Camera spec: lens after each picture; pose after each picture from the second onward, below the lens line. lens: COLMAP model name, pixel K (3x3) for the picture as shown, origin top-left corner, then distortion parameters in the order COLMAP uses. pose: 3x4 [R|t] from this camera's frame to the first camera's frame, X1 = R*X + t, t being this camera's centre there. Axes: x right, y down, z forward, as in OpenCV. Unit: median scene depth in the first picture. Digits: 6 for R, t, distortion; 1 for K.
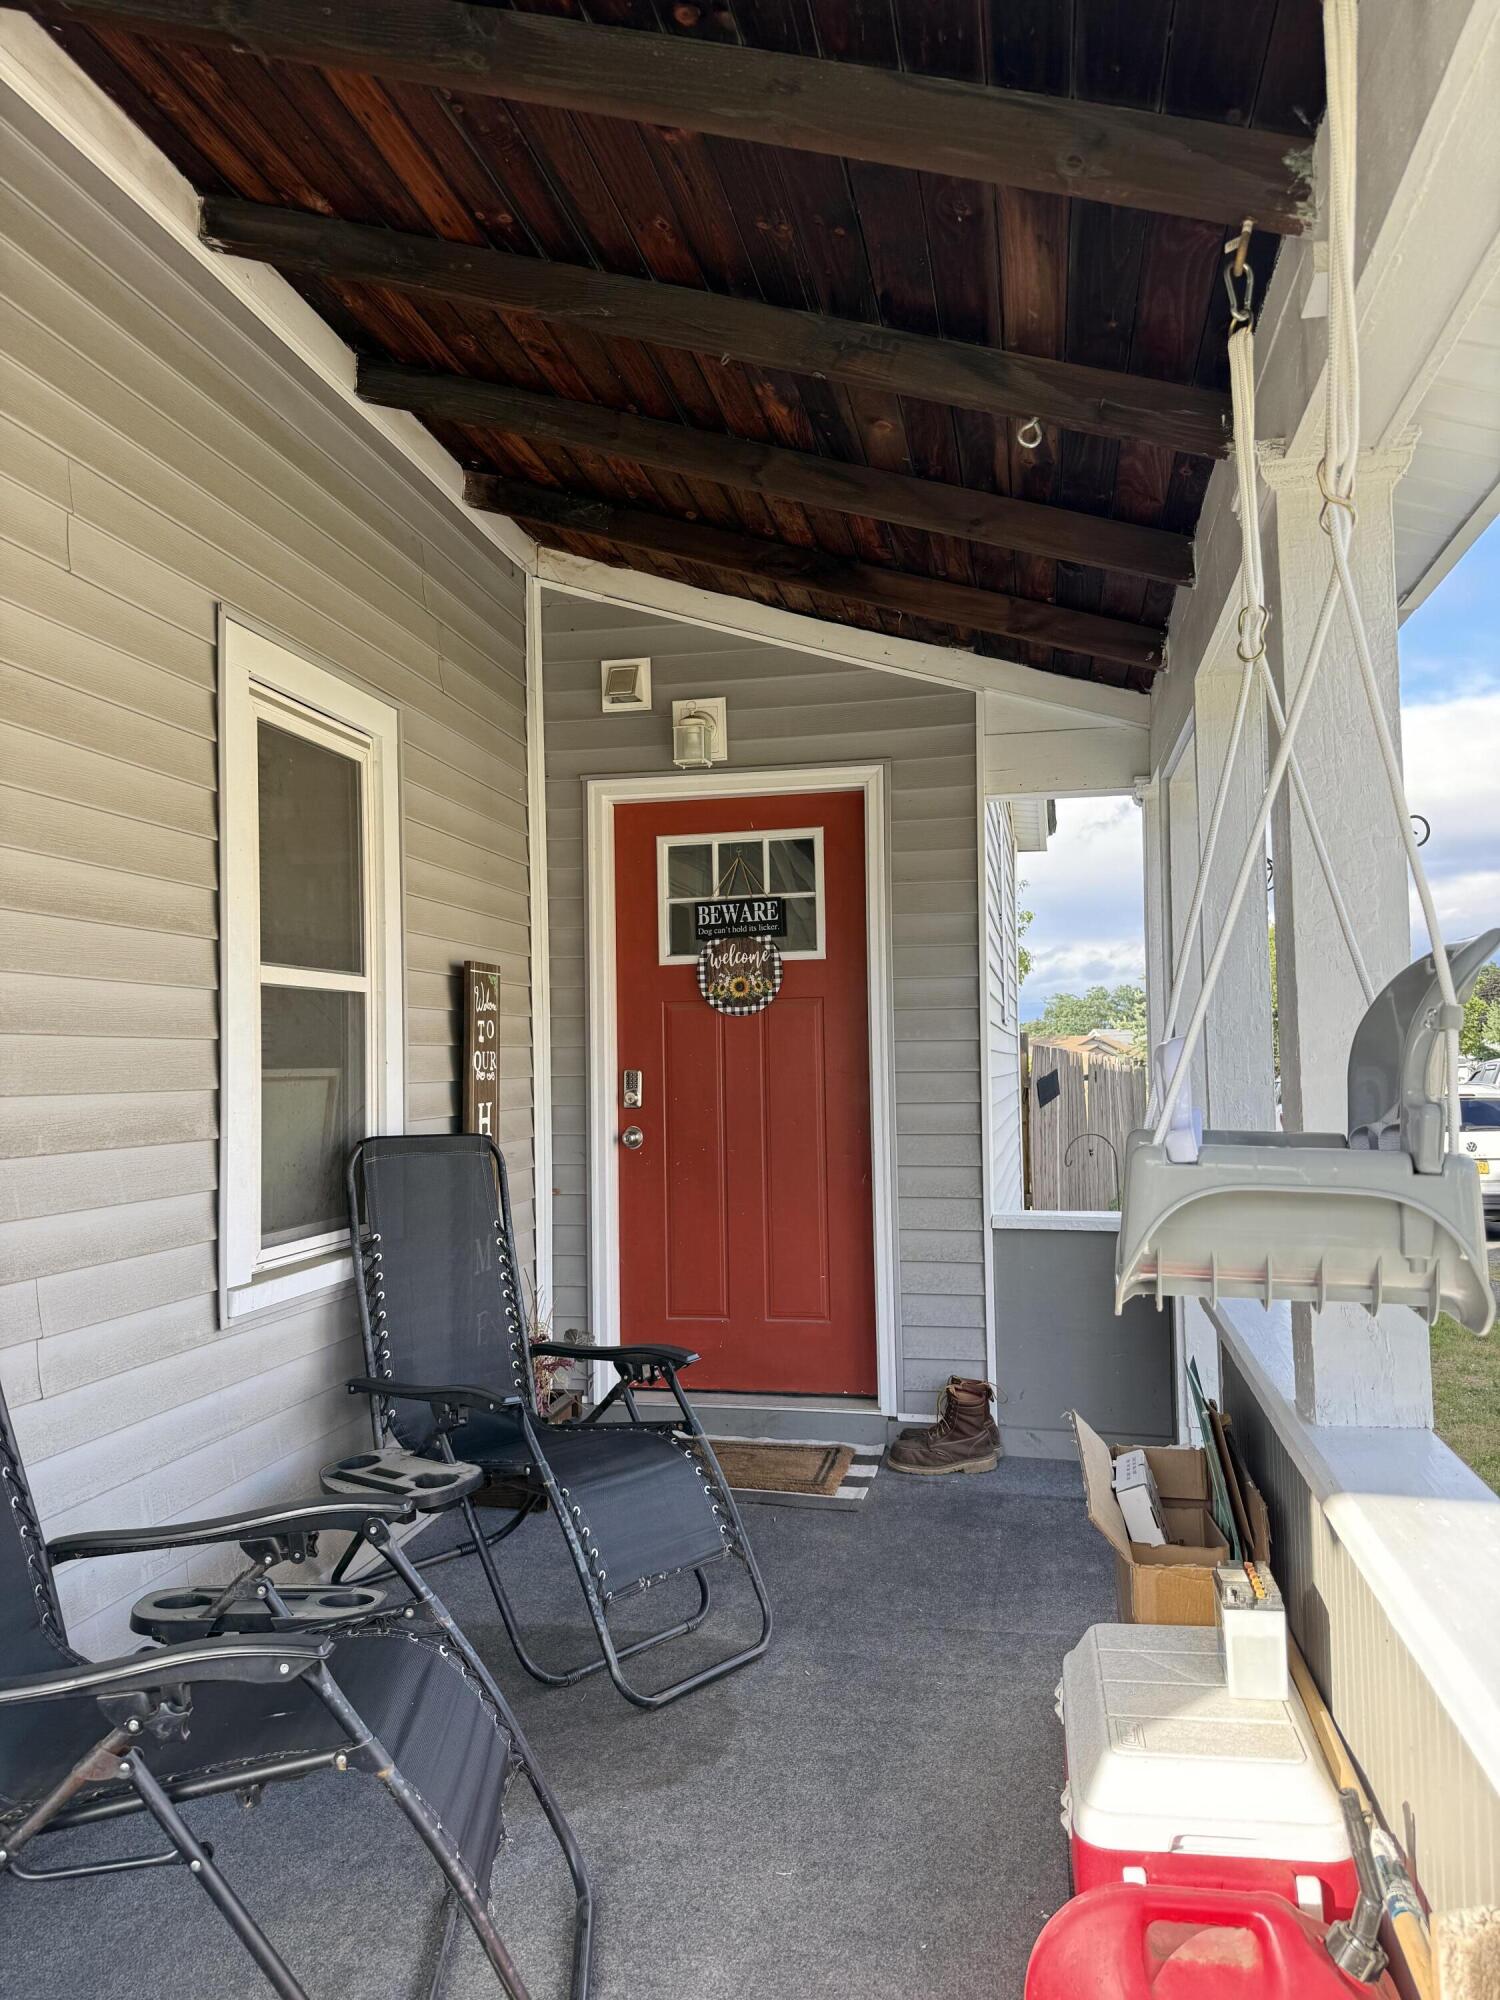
lens RADIAL K [[1411.5, 0, 750.5], [0, 1411.5, 995.3], [0, 0, 1]] dist [0.068767, -0.086900]
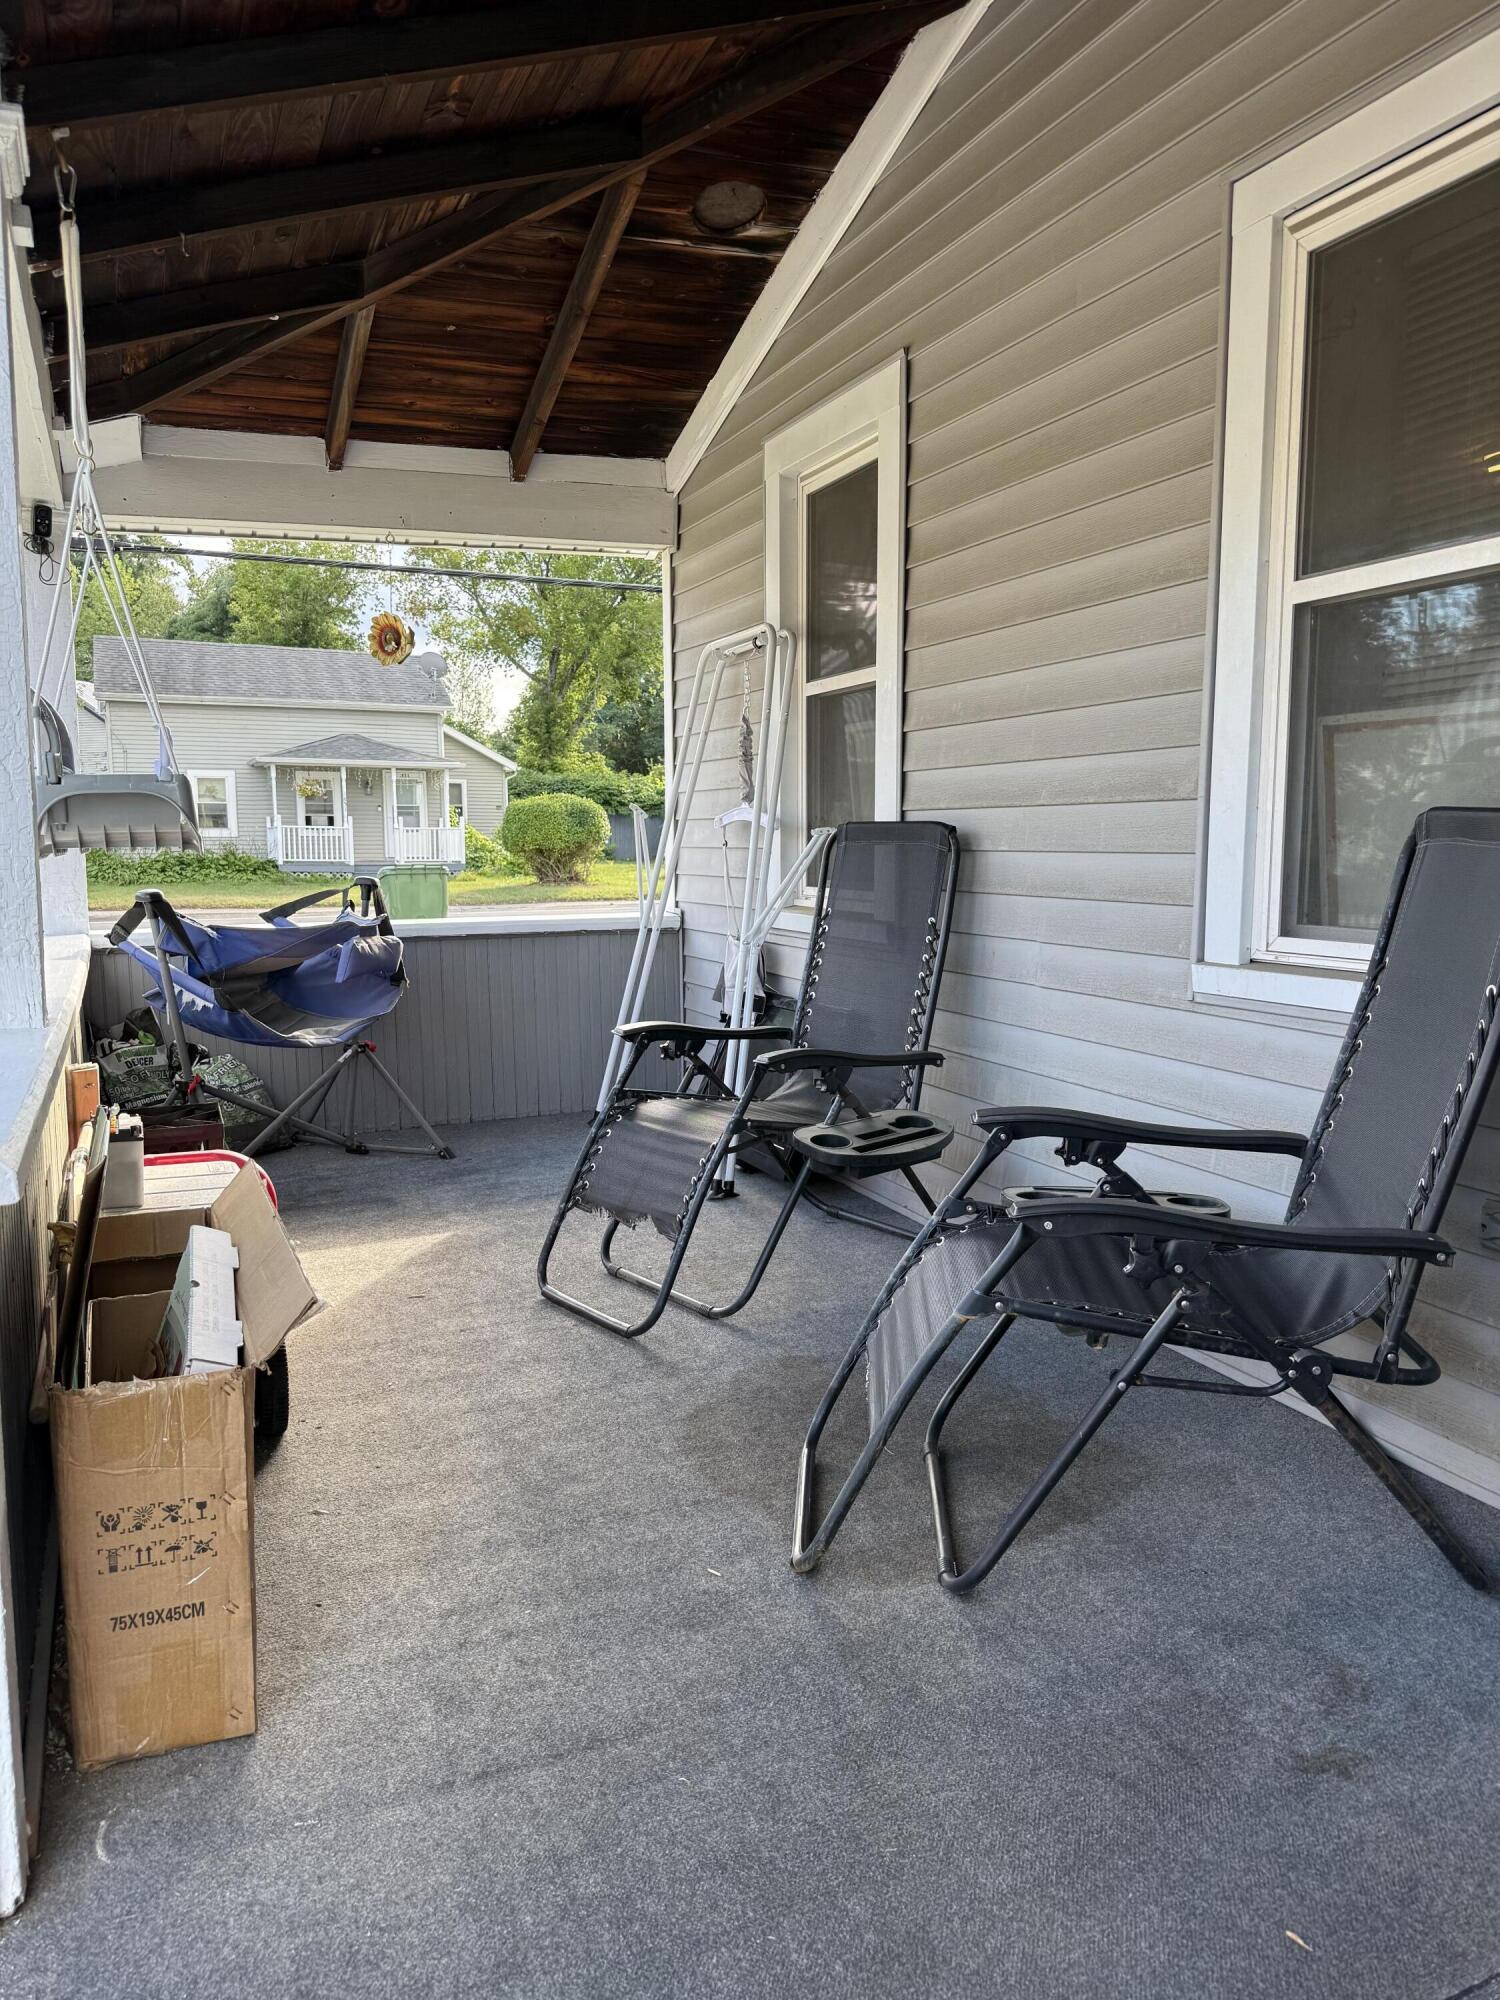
lens RADIAL K [[1411.5, 0, 753.1], [0, 1411.5, 1005.0], [0, 0, 1]] dist [0.068767, -0.086900]
pose [[-0.815017, 0.082644, -0.573514, 0.408889], [0.039977, 0.995438, 0.086632, 0.143240], [0.578057, 0.047680, -0.814602, 1.598664]]
